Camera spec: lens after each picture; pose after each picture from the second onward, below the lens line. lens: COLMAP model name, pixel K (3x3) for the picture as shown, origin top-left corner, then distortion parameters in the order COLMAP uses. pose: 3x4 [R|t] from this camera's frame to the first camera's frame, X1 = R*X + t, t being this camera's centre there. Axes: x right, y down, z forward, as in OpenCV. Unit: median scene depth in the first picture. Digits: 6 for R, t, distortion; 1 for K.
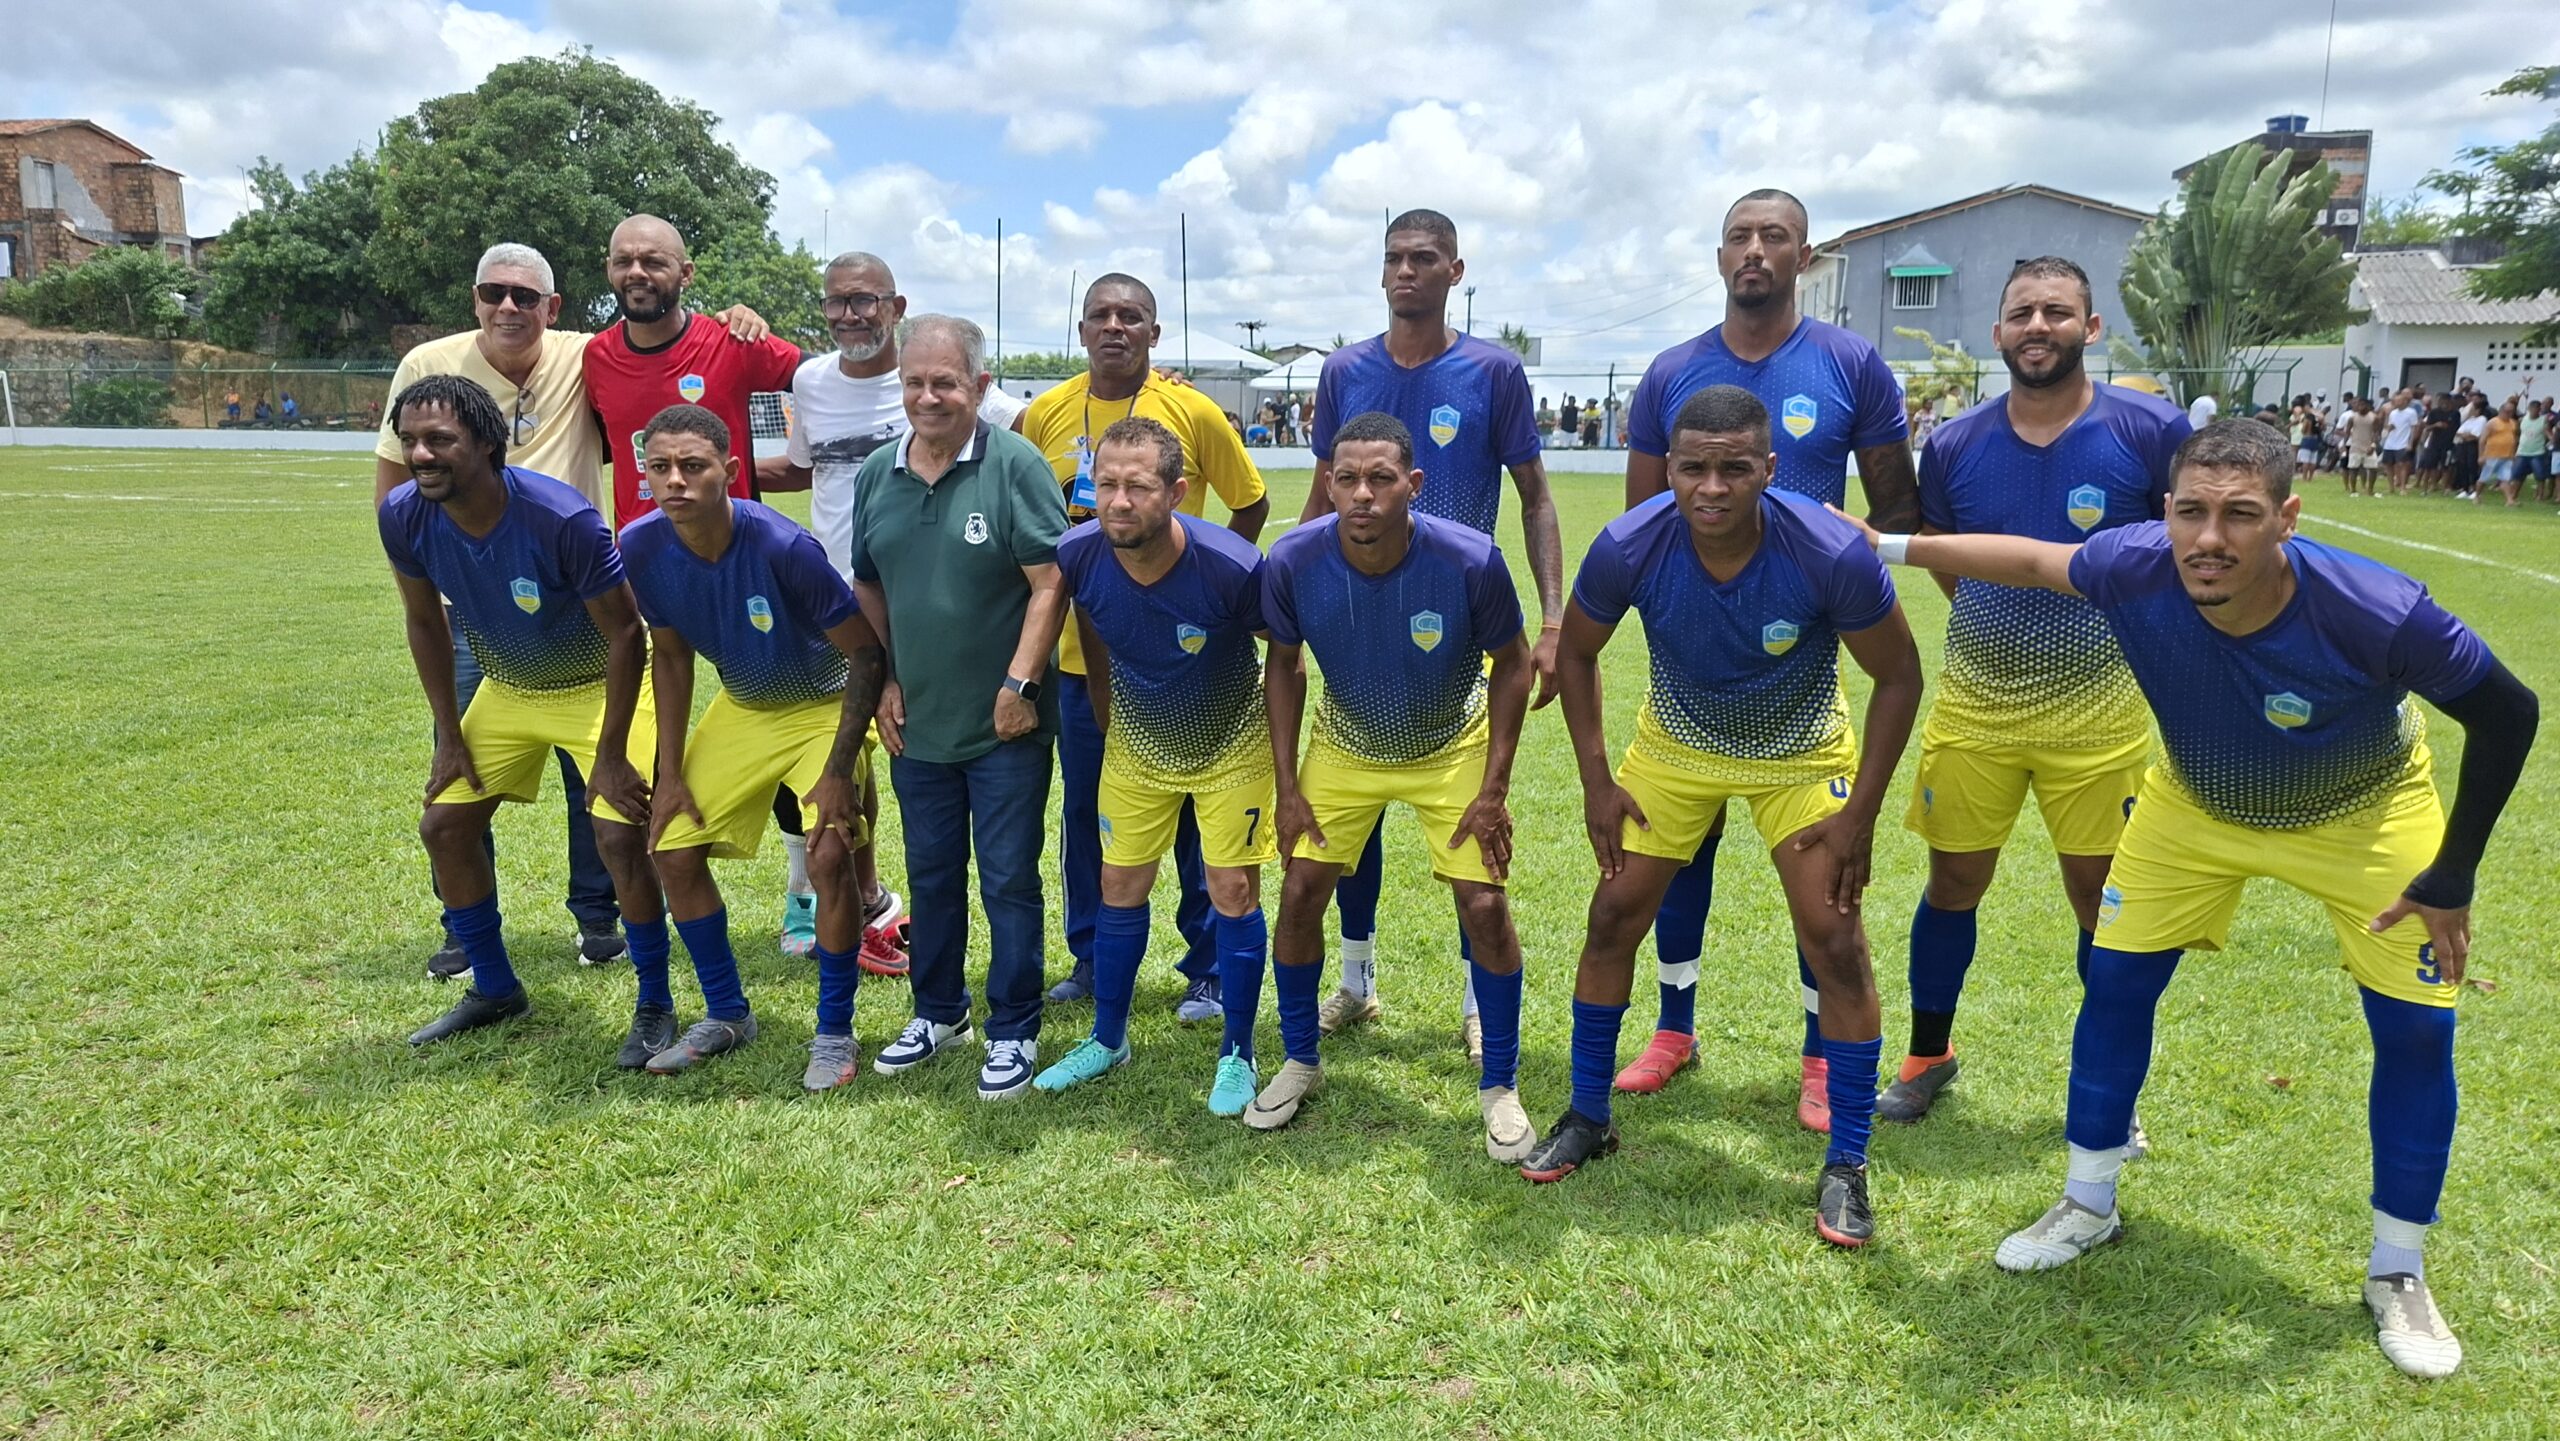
lens RADIAL K [[1825.8, 0, 1218.4], [0, 1825.8, 759.2], [0, 0, 1]] dist [0.058453, -0.065474]
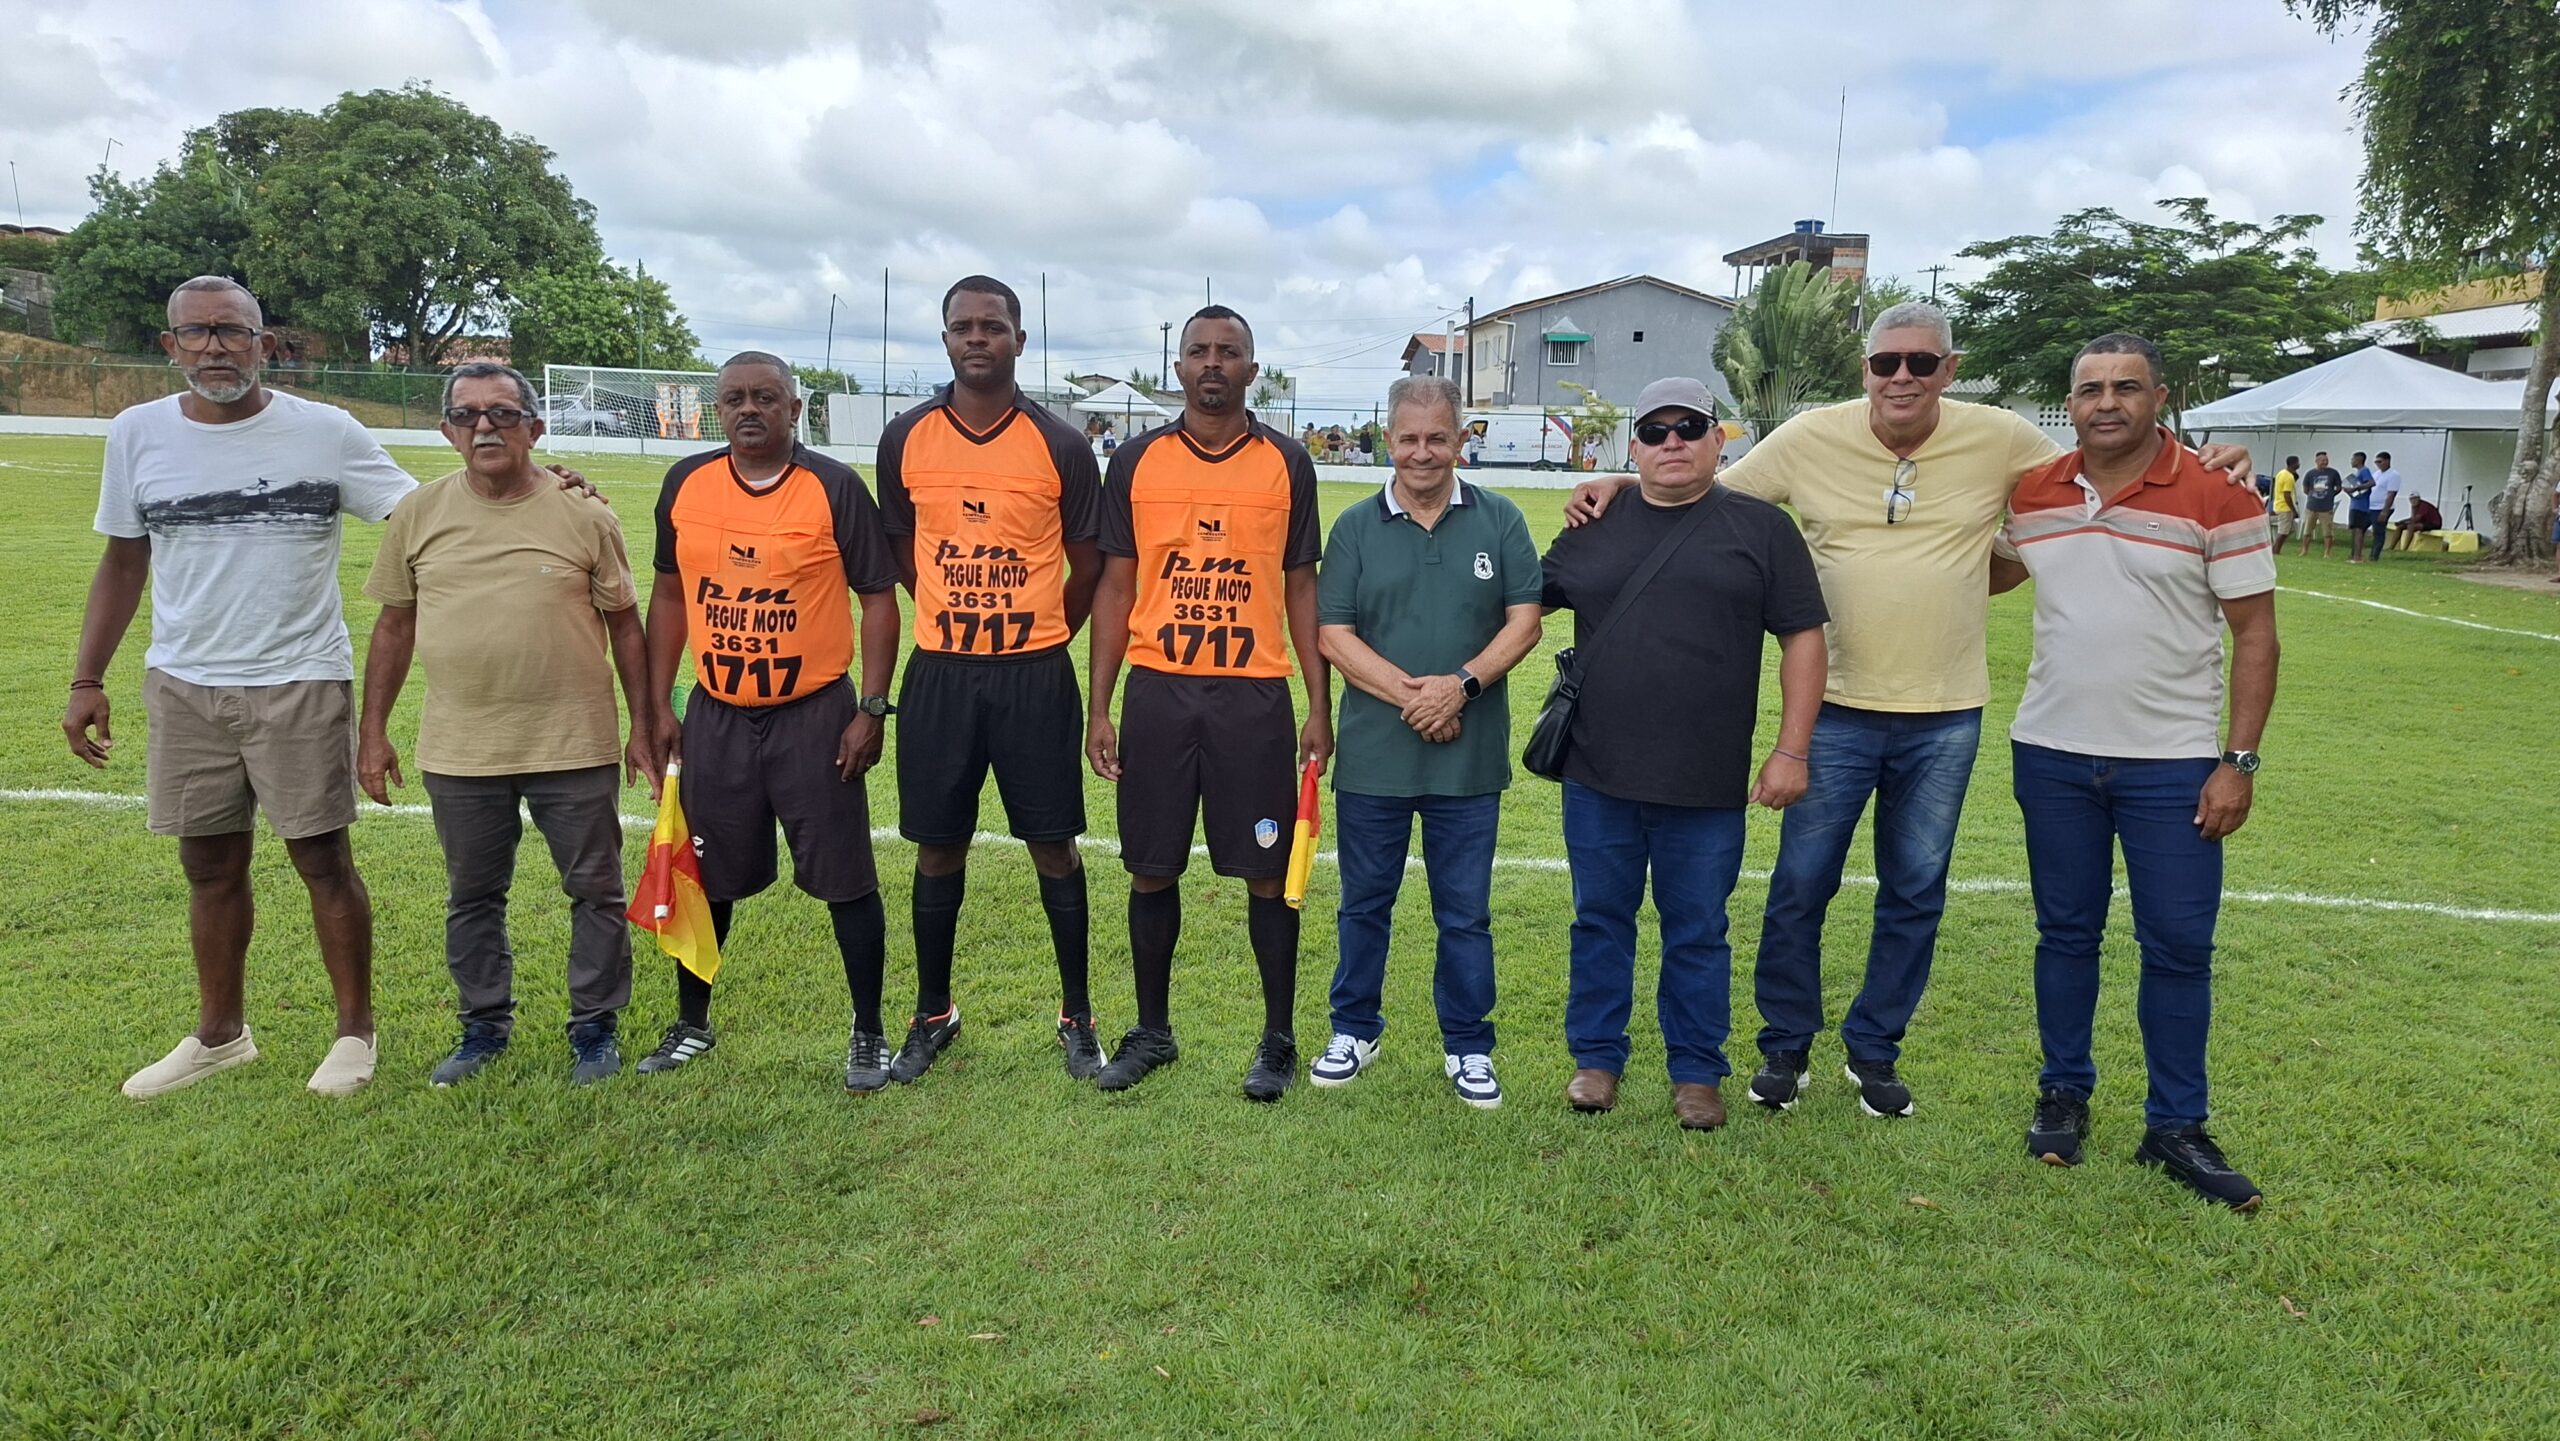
lens RADIAL K [[1825.8, 0, 1218.4], [0, 1825.8, 759.2], [0, 0, 1]] dist [0.058453, -0.065474]
pose [[0.975356, -0.012942, 0.220259, -0.138439], [0.014763, 0.999869, -0.006622, 0.037171], [-0.220144, 0.009711, 0.975419, -0.195264]]
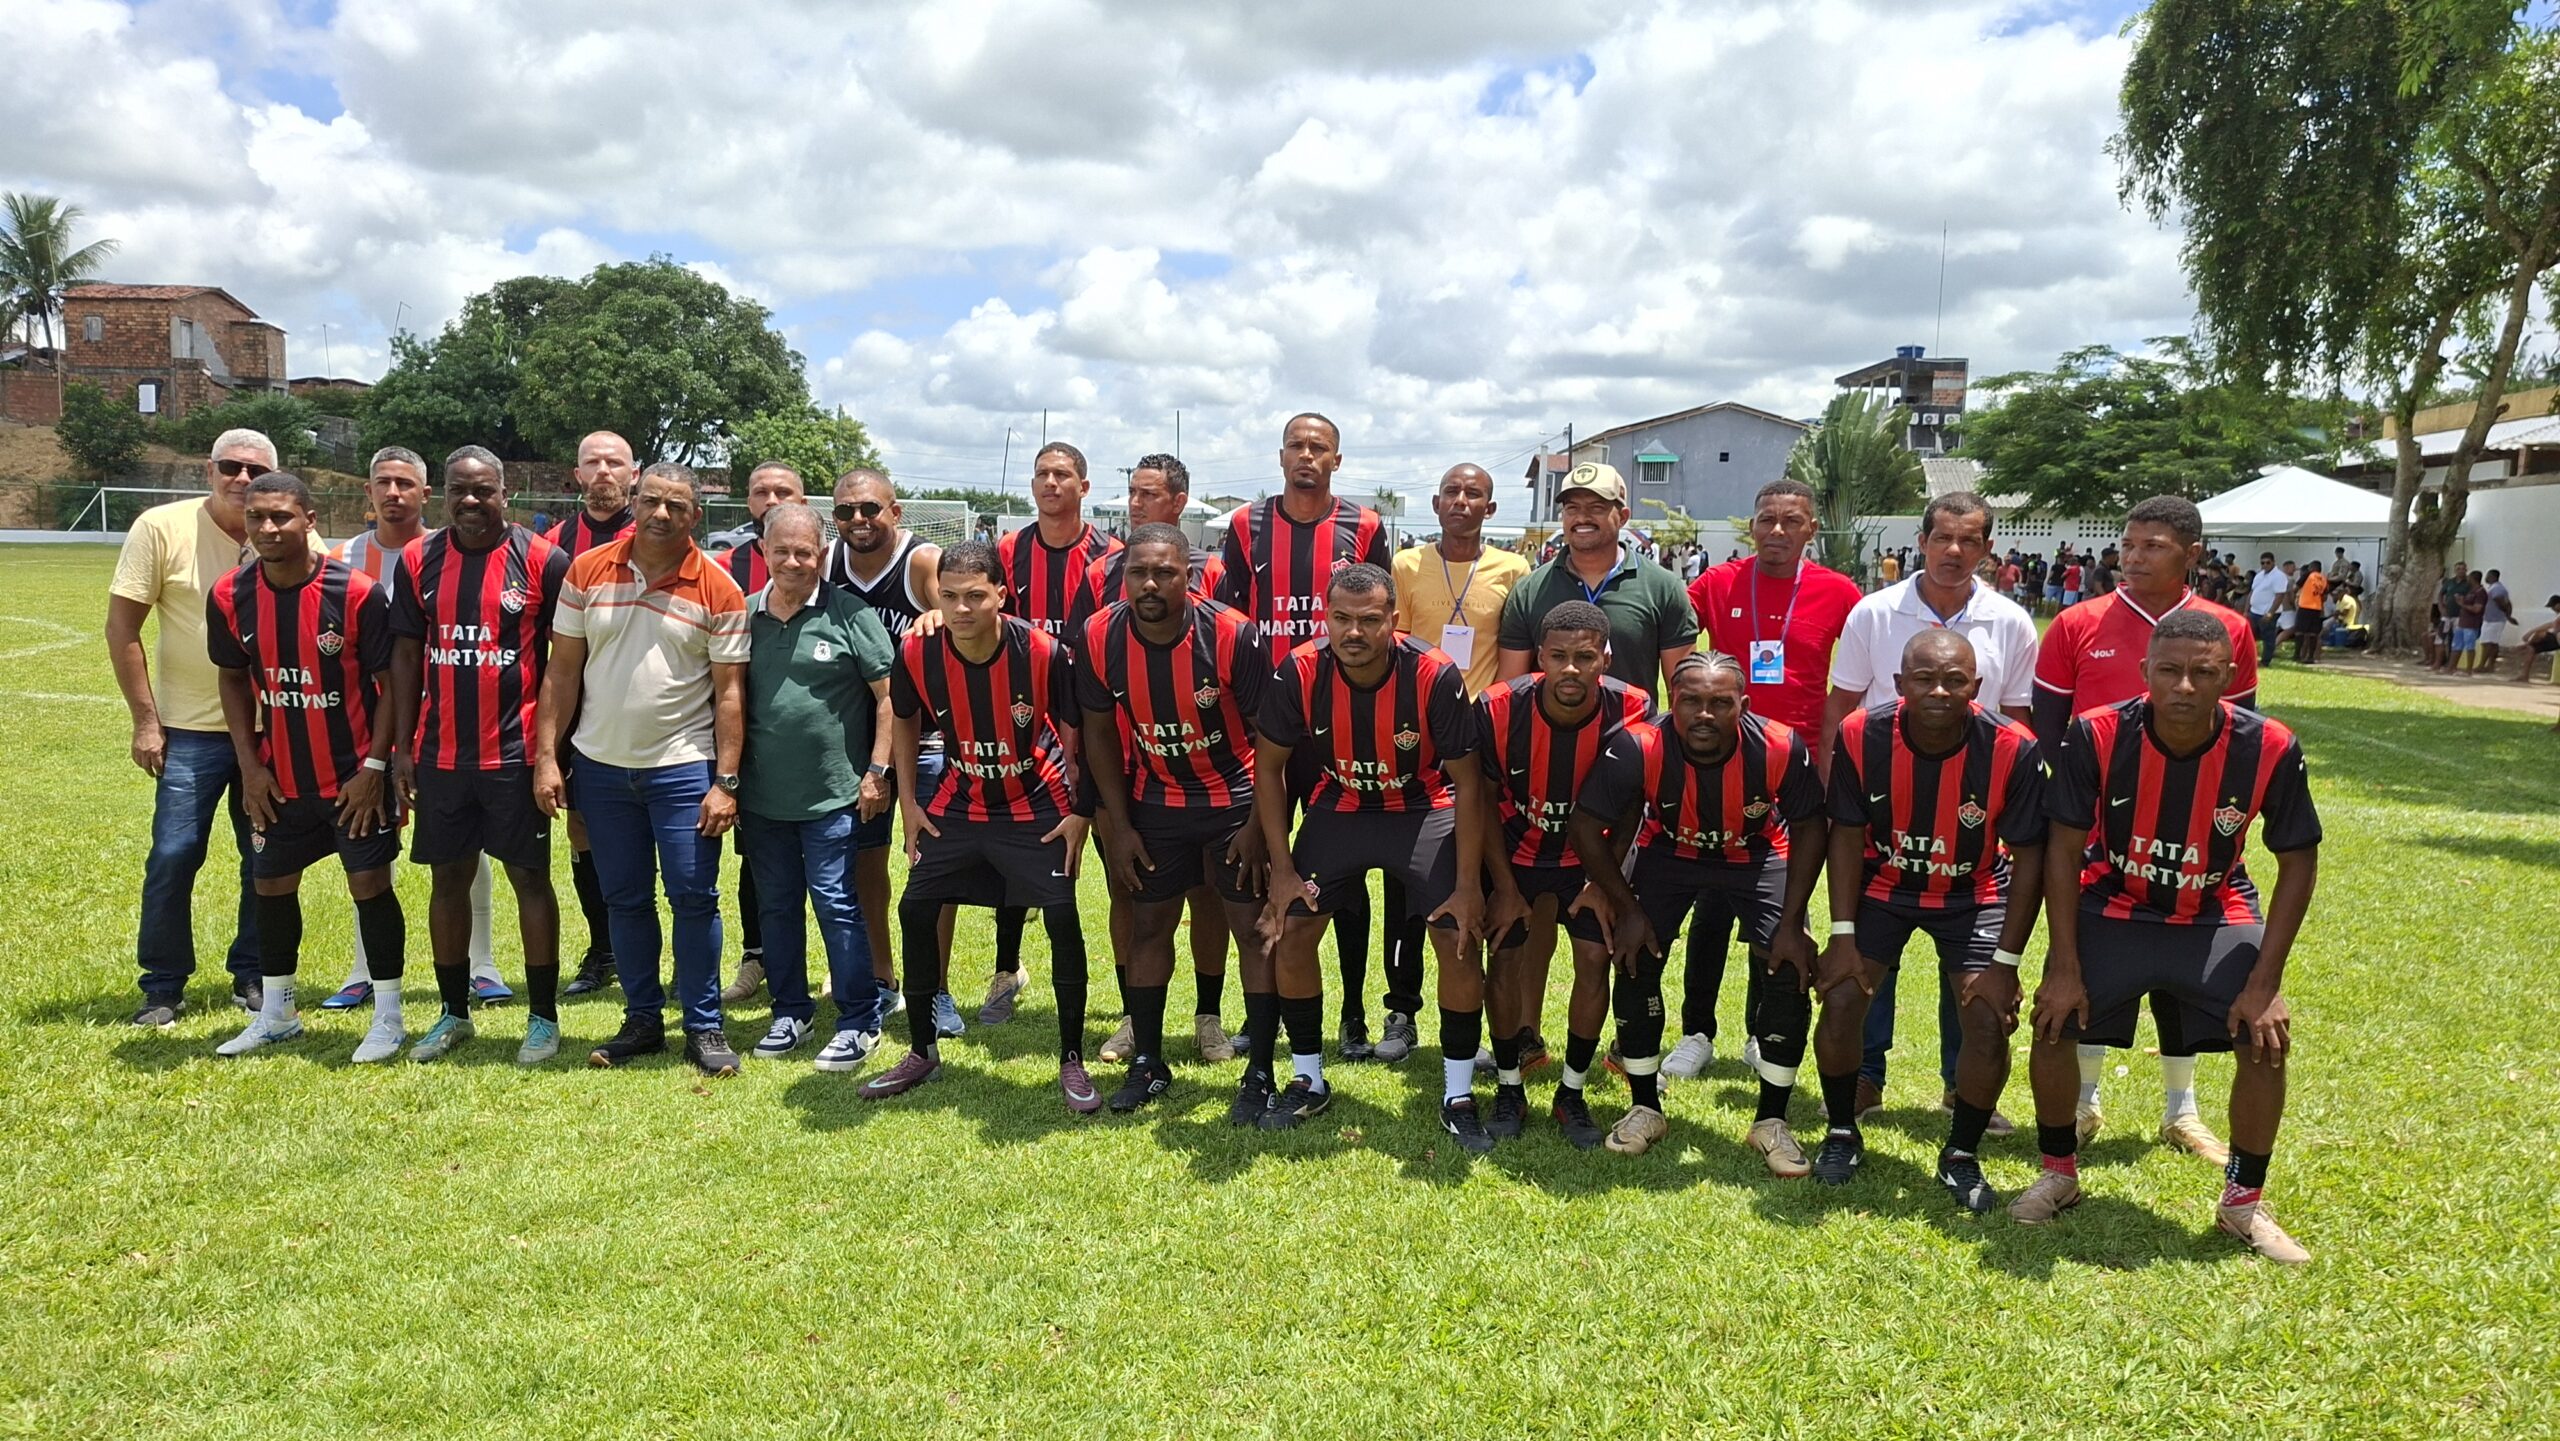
lens RADIAL K [[1780.8, 0, 1224.8], [0, 1780.8, 746.7], [0, 0, 1]] dist [0.082182, -0.096661]
pose [[0.991737, 0.006508, 0.128119, -0.122256], [0.002772, 0.997392, -0.072122, 0.055961], [-0.128254, 0.071881, 0.989133, -0.301077]]
